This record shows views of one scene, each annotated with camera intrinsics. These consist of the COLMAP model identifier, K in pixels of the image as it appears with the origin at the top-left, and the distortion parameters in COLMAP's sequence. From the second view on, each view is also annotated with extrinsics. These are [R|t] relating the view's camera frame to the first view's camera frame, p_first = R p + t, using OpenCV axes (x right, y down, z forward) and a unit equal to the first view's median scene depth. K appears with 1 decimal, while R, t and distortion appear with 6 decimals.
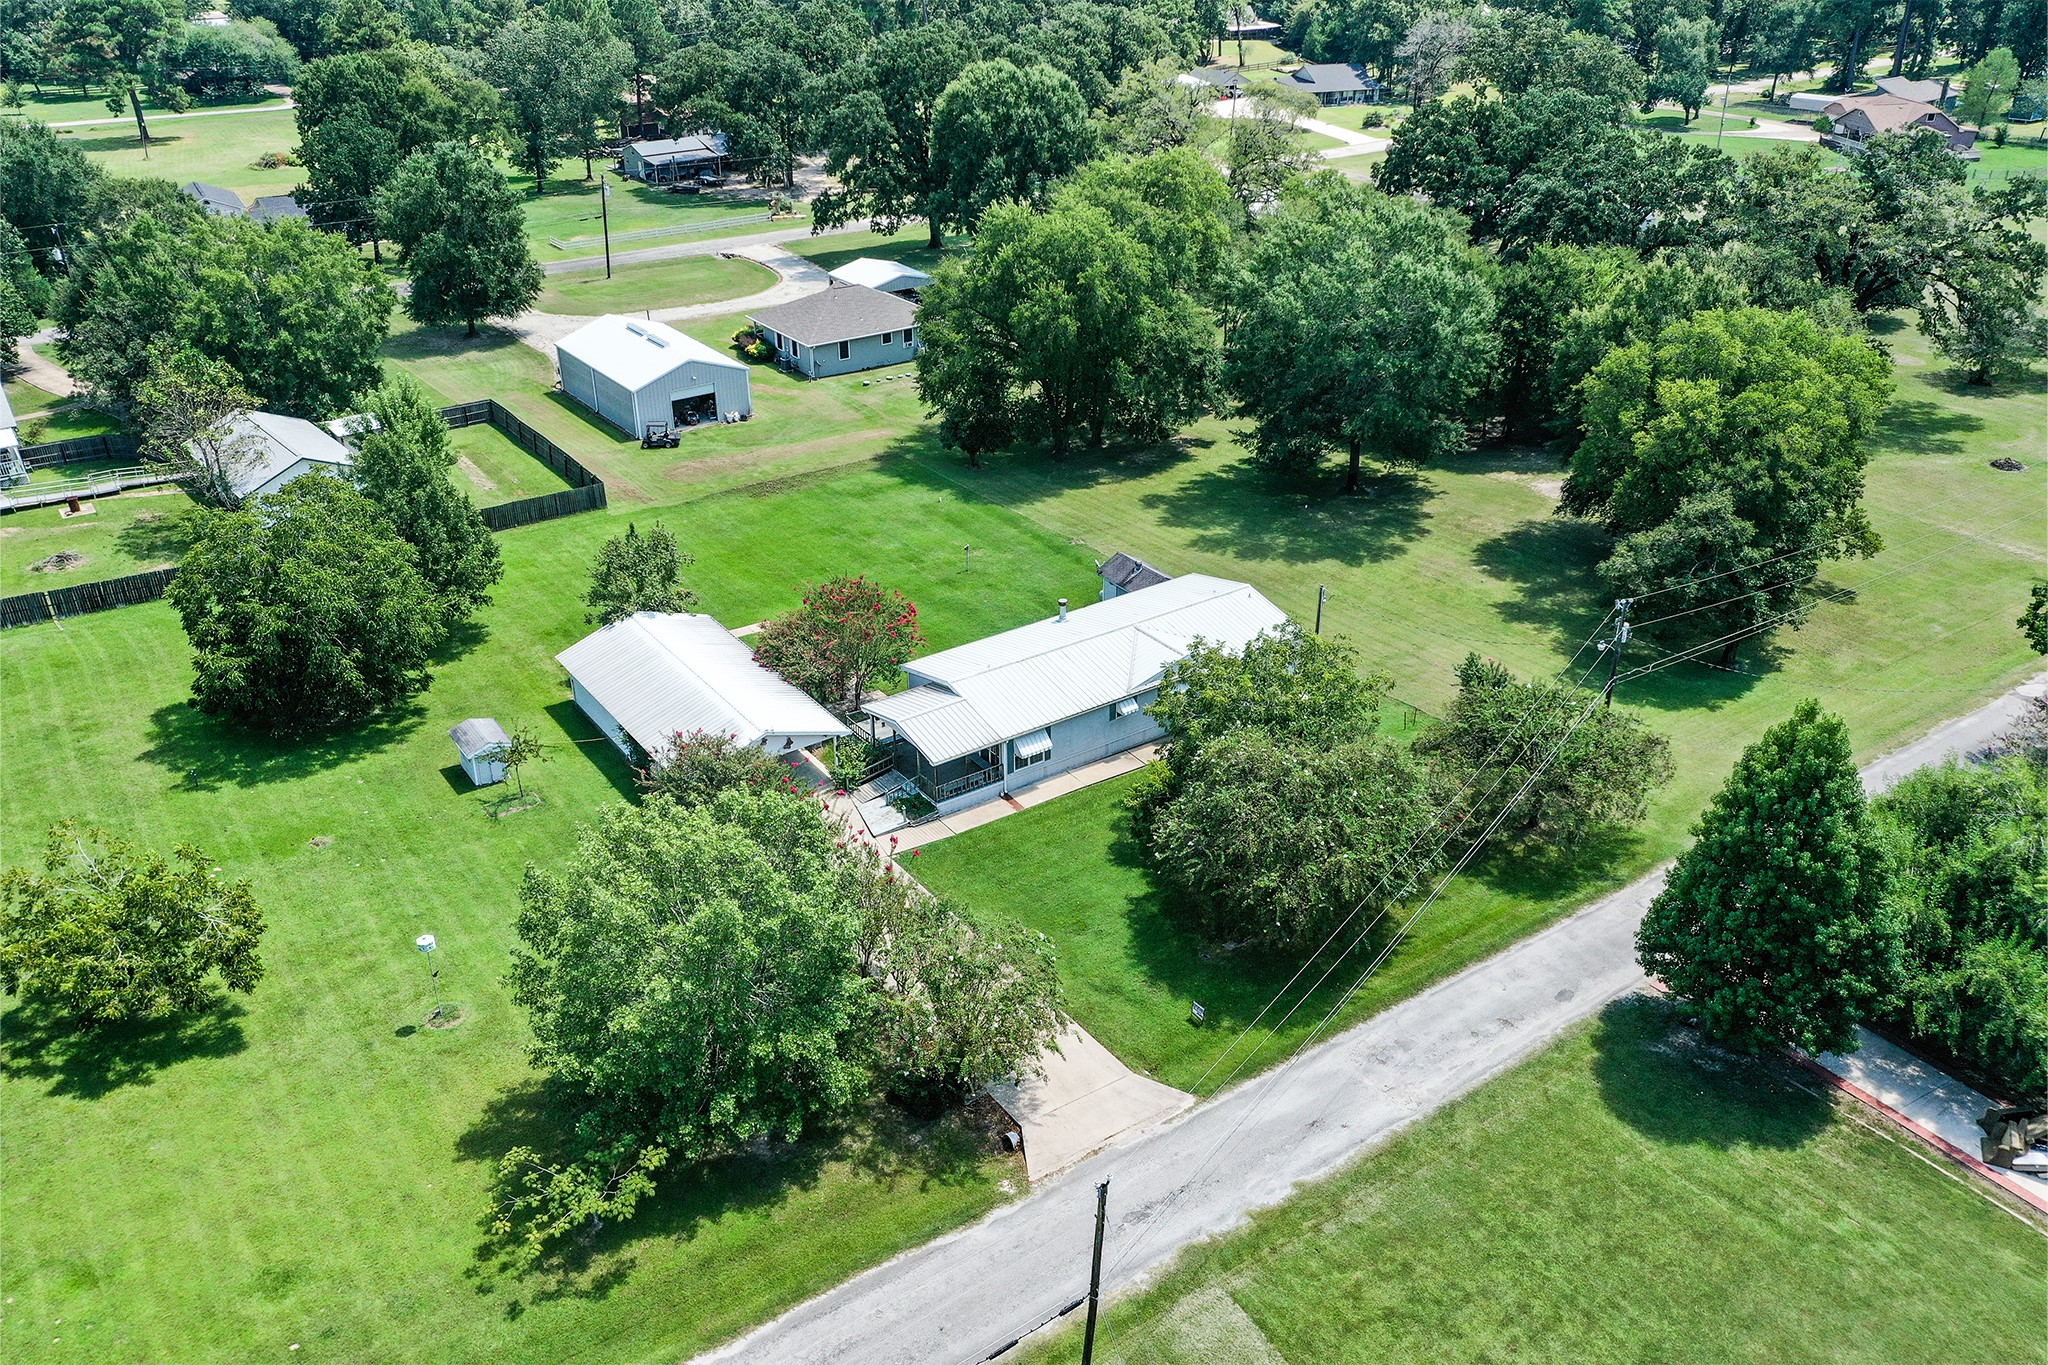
lens RADIAL K [[1628.8, 0, 1031.2], [0, 1628.8, 680.4], [0, 0, 1]] dist [0.006485, 0.001465]
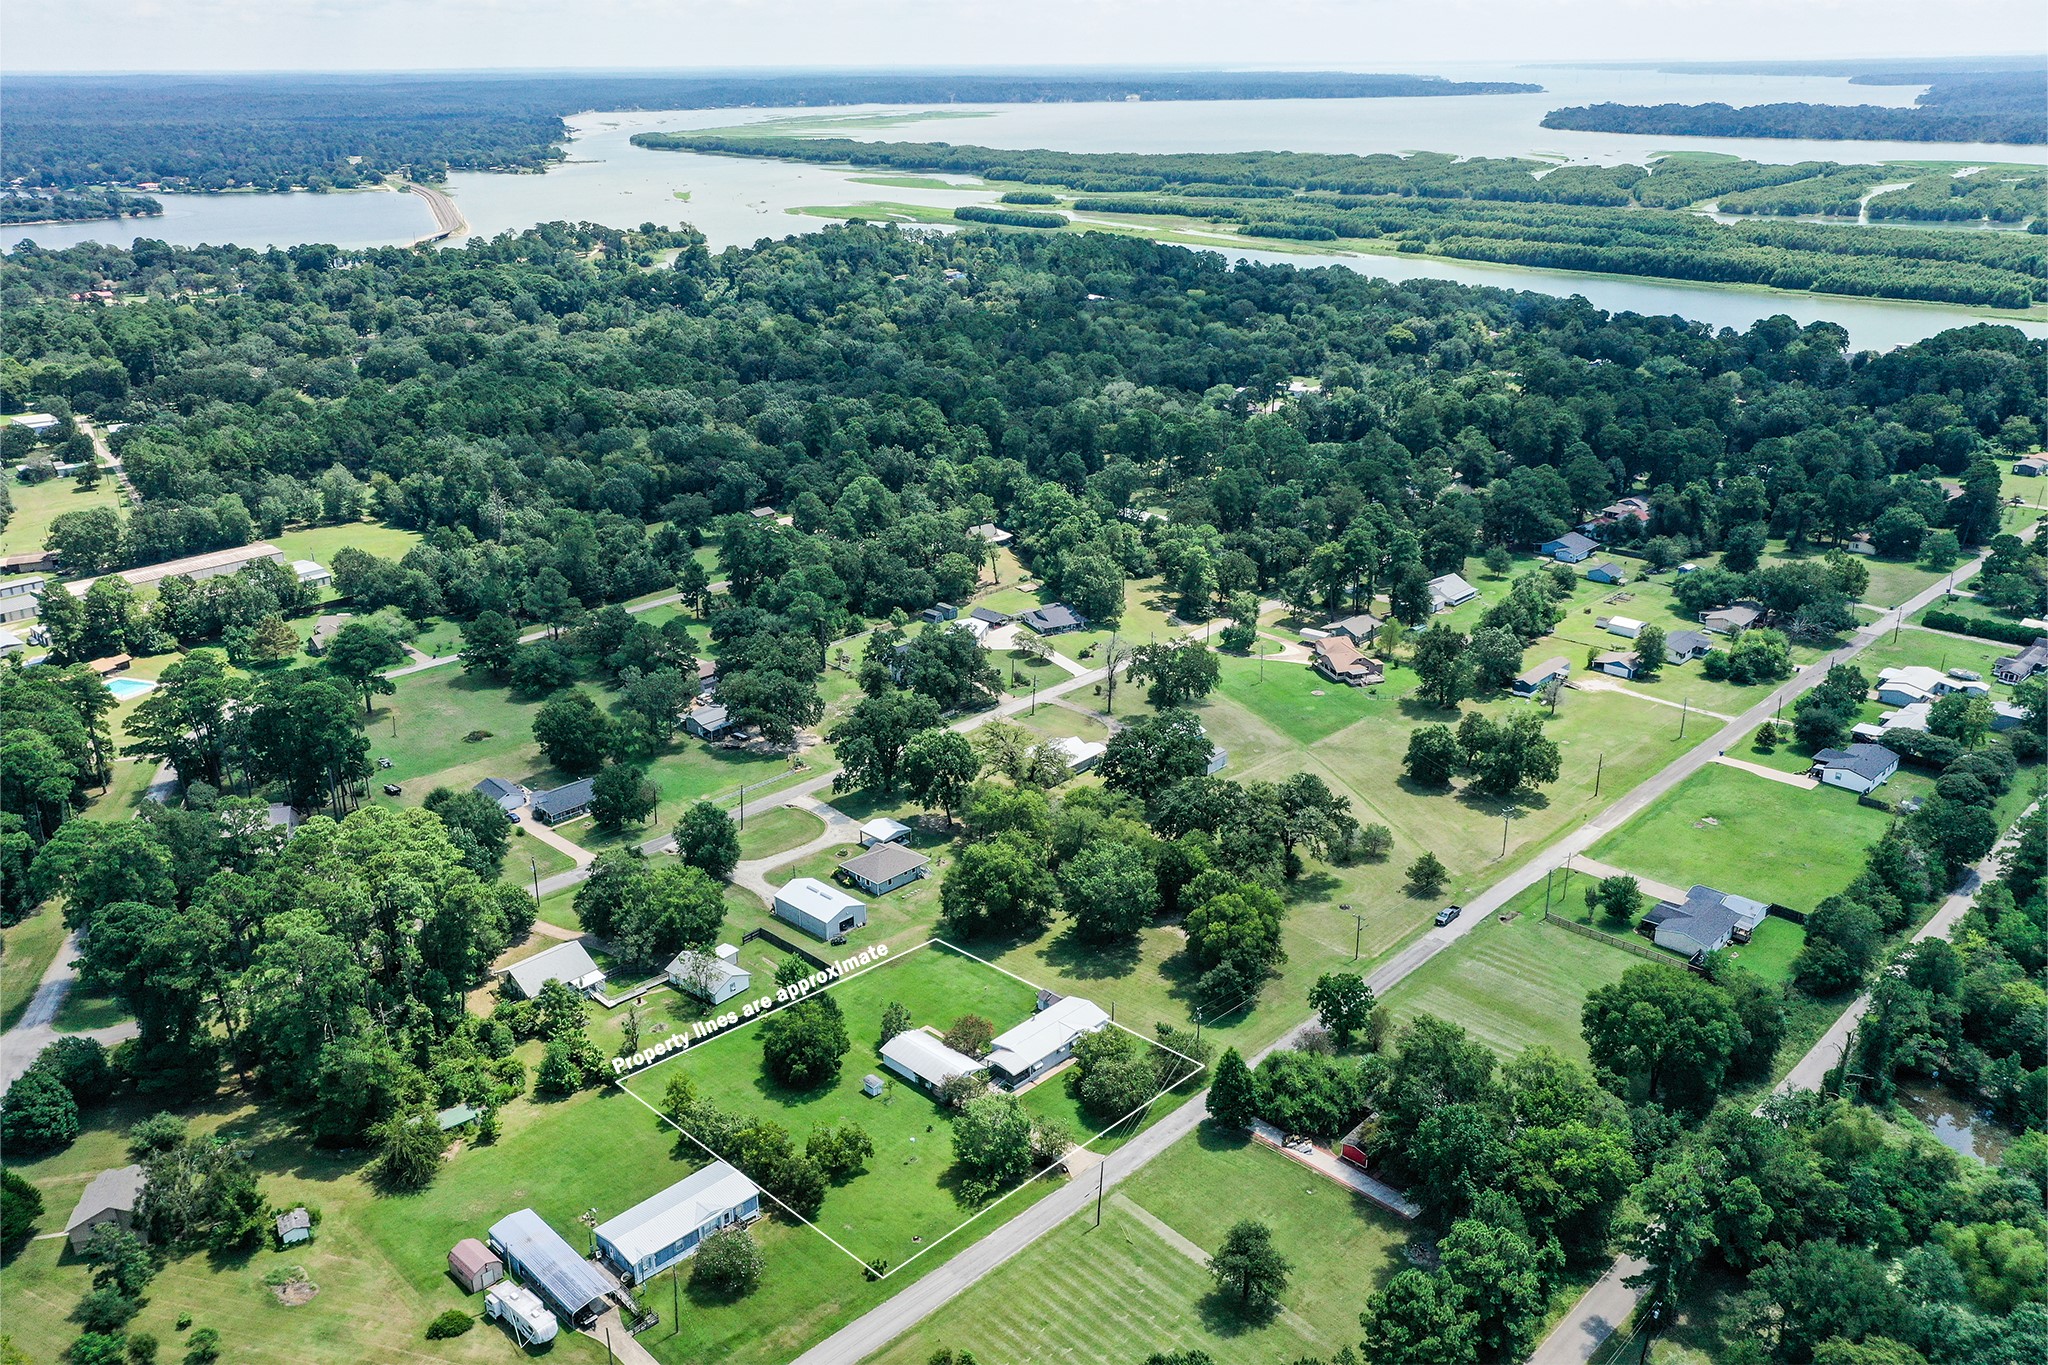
lens RADIAL K [[1628.8, 0, 1031.2], [0, 1628.8, 680.4], [0, 0, 1]] dist [0.006485, 0.001465]
pose [[0.980722, -0.068271, 0.183093, -0.522199], [0.089311, 0.989995, -0.109241, -0.346278], [-0.173803, 0.123487, 0.977007, -2.177377]]
